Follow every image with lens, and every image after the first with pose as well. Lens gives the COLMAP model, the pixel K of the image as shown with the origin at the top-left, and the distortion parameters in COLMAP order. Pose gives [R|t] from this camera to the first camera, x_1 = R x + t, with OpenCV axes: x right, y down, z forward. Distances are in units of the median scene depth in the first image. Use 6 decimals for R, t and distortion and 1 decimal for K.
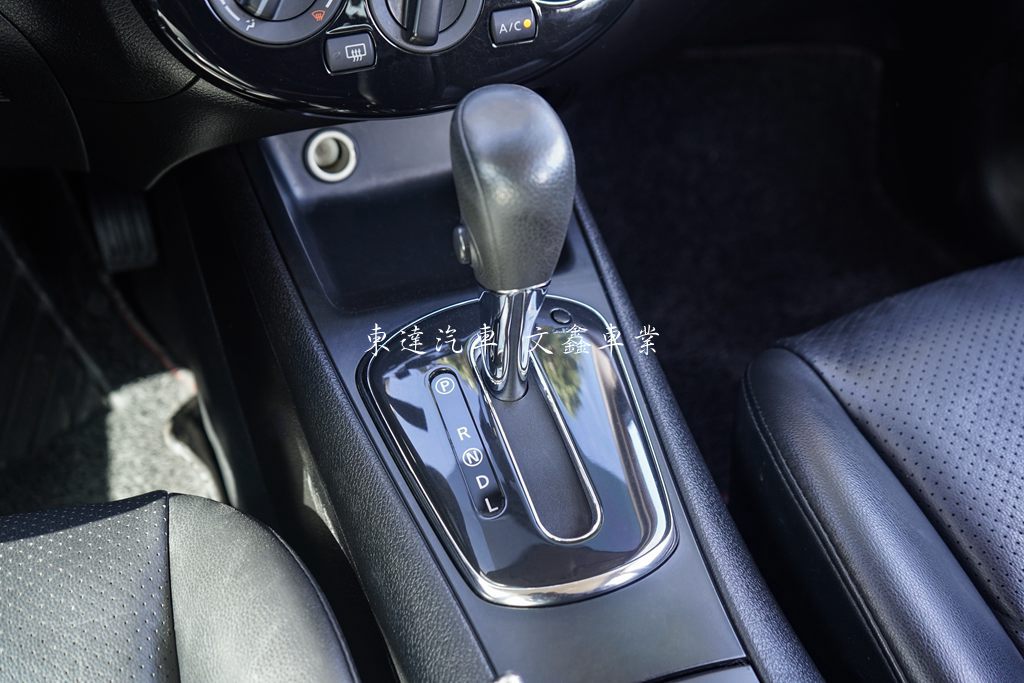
lens RADIAL K [[1133.9, 0, 513.6], [0, 1133.9, 341.0], [0, 0, 1]] dist [0.028181, 0.000000]
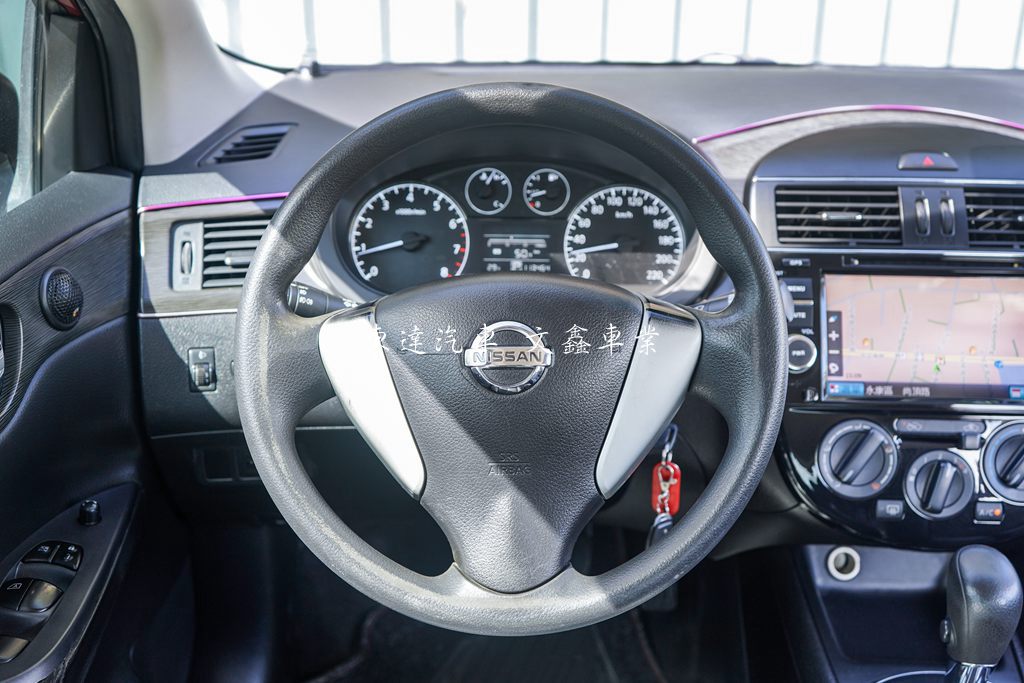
lens RADIAL K [[1101.8, 0, 511.4], [0, 1101.8, 344.1], [0, 0, 1]] dist [-0.020674, 0.000000]
pose [[0.922285, 0.147777, -0.357145, -0.118648], [-0.262722, 0.917425, -0.298844, 0.180146], [0.283492, 0.369449, 0.884952, -0.792764]]
